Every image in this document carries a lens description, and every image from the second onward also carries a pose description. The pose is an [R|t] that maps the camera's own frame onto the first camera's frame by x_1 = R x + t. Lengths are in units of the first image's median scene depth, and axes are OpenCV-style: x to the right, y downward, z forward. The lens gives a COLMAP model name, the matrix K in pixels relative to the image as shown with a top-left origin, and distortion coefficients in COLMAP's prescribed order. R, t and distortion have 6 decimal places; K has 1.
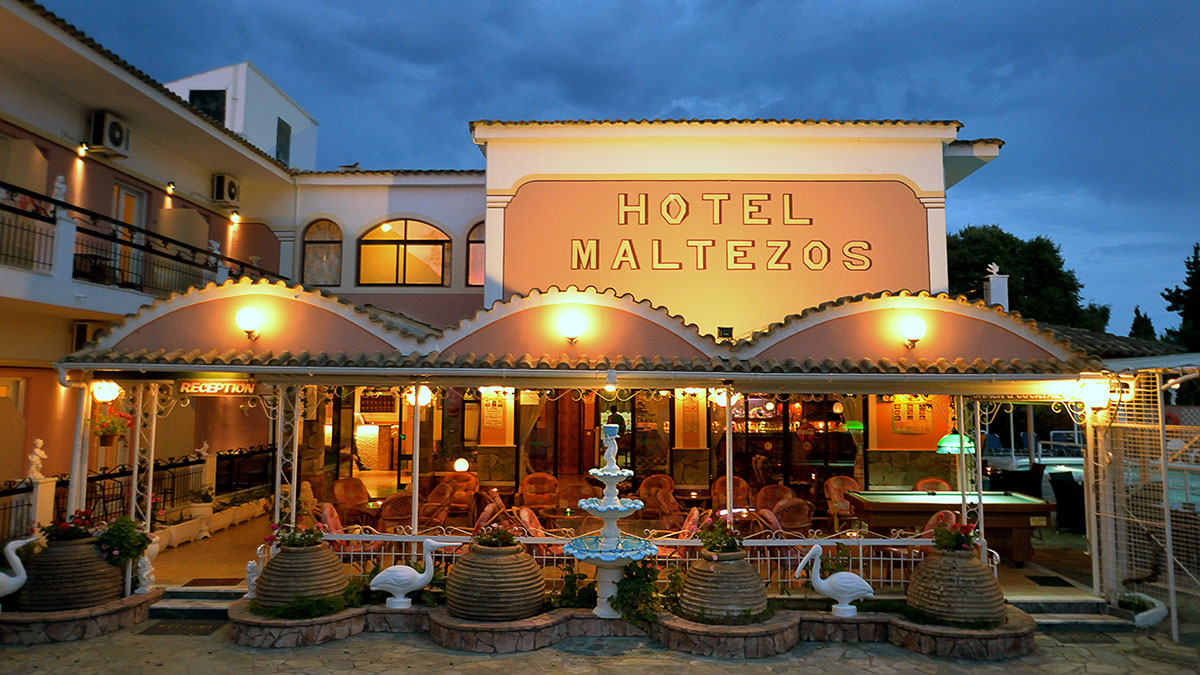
lens RADIAL K [[884.1, 0, 601.1], [0, 884.1, 301.4], [0, 0, 1]] dist [-0.032059, 0.005209]
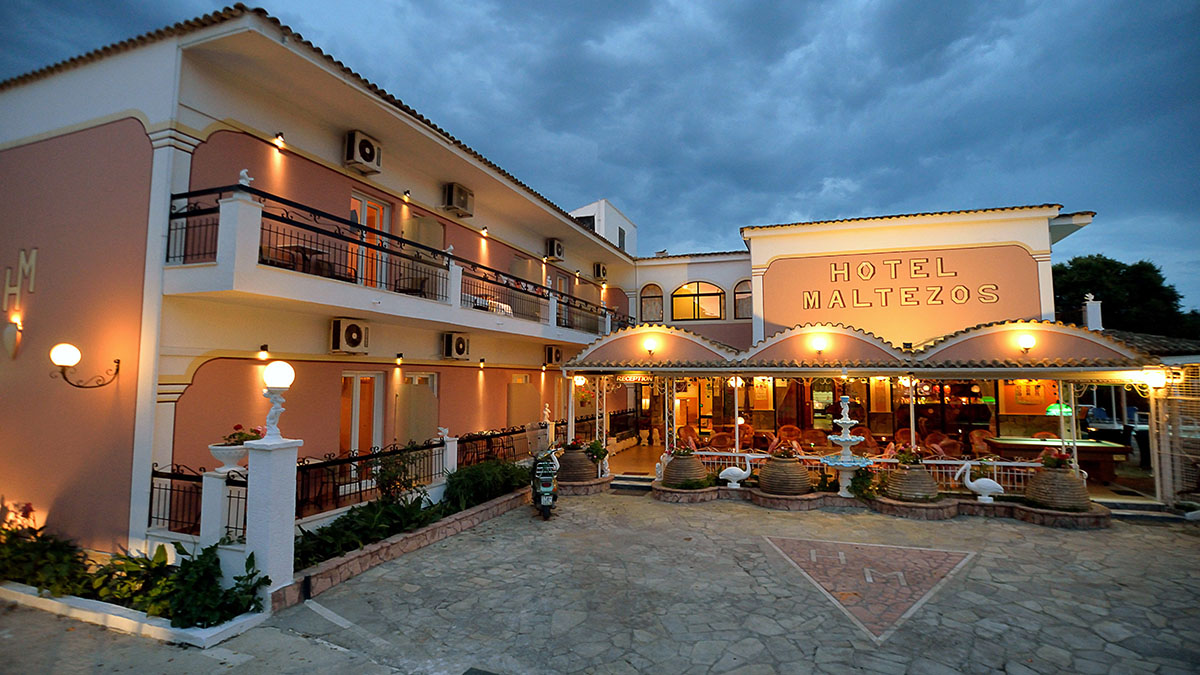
lens RADIAL K [[596.5, 0, 595.7], [0, 596.5, 330.6], [0, 0, 1]] dist [-0.053206, 0.020482]
pose [[0.952544, -0.028237, -0.303090, -0.101335], [0.034088, 0.999320, 0.014031, -0.034620], [0.302487, -0.023696, 0.952859, -0.336714]]
